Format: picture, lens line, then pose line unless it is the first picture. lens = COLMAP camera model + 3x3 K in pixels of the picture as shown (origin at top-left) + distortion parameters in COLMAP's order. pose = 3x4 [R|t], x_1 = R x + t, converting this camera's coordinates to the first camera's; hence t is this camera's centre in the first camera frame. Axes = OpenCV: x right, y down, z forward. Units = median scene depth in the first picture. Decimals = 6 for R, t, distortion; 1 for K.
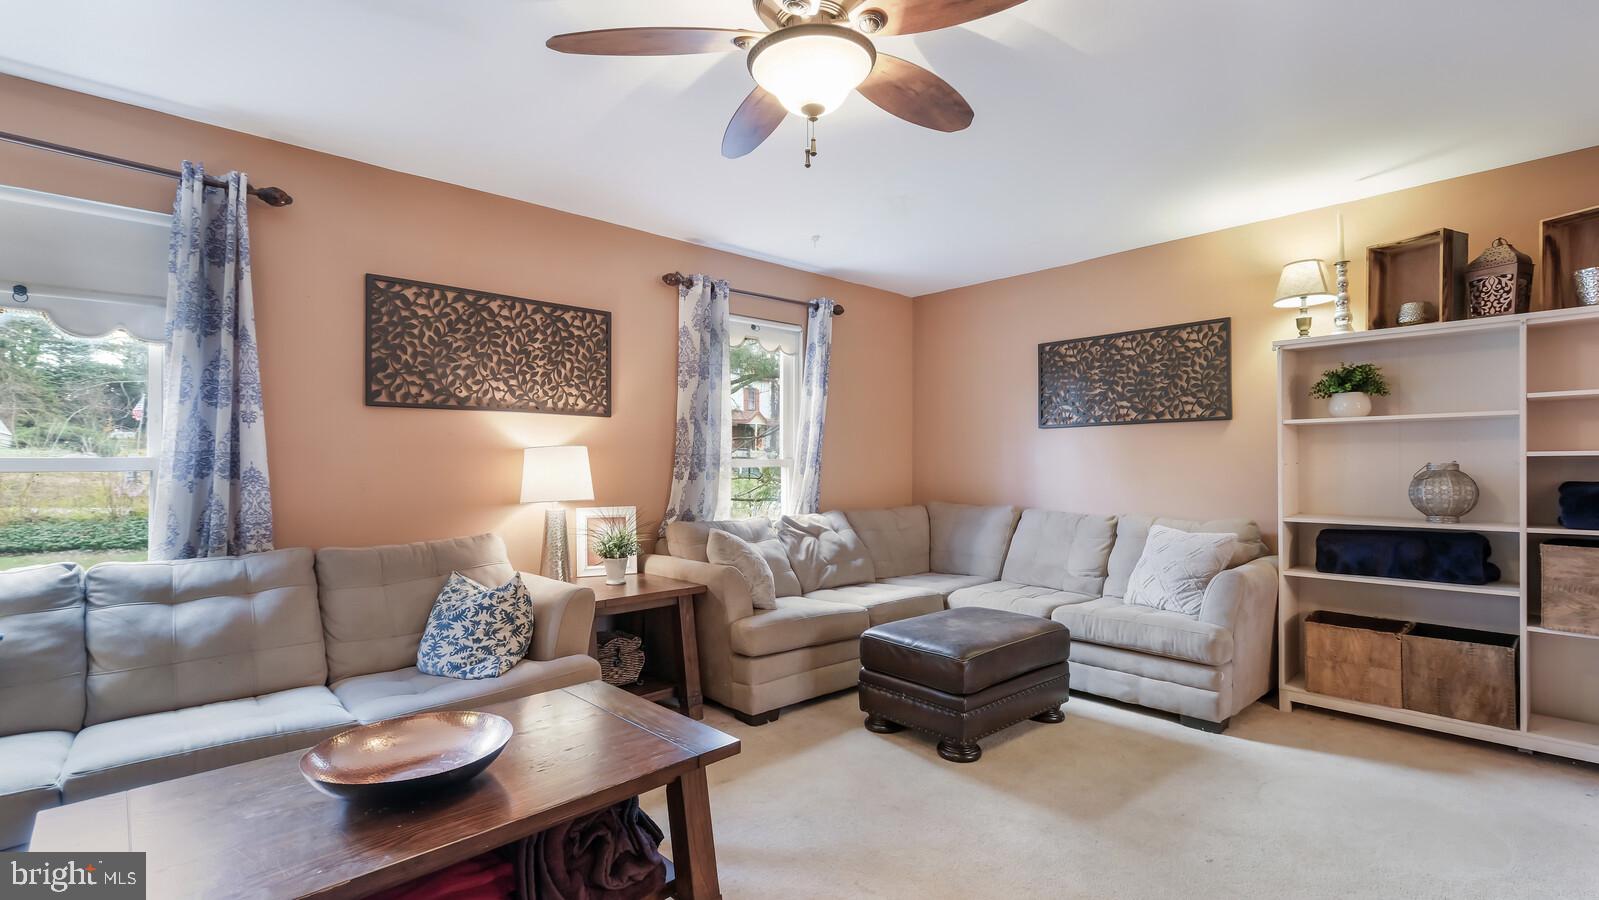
lens RADIAL K [[725.8, 0, 811.7], [0, 725.8, 458.8], [0, 0, 1]] dist [-0.002203, -0.000875]
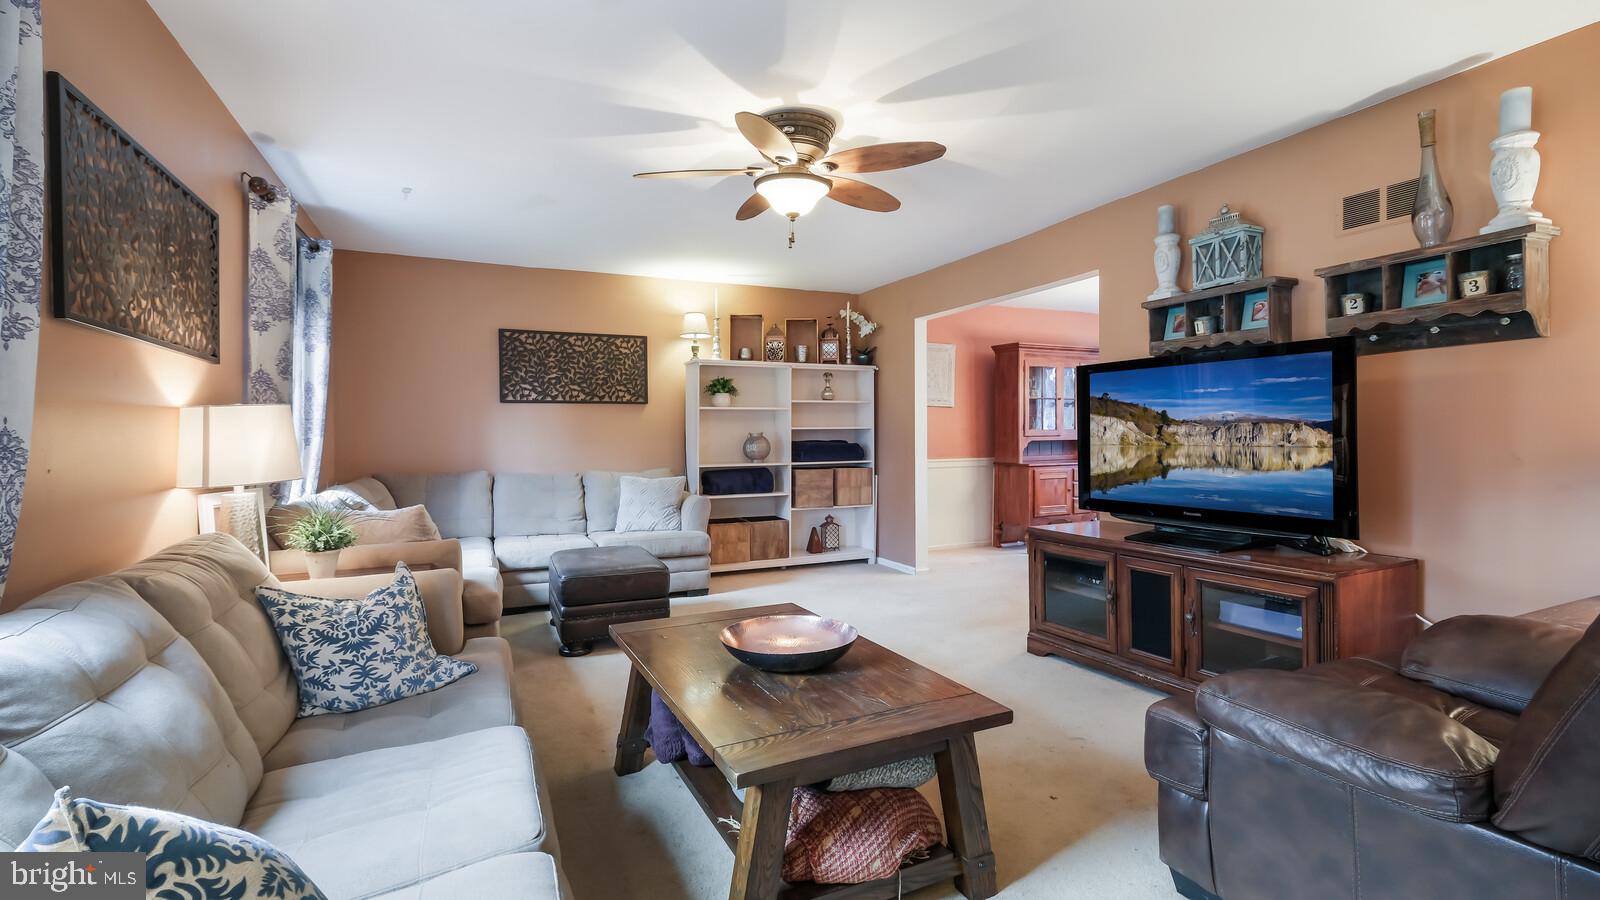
lens RADIAL K [[726.3, 0, 810.5], [0, 726.3, 440.1], [0, 0, 1]] dist [-0.002203, -0.000875]
pose [[0.279526, -0.005610, 0.960122, -0.931845], [-0.001013, 0.999981, 0.006137, 0.013561], [-0.960137, -0.002688, 0.279515, 0.297974]]
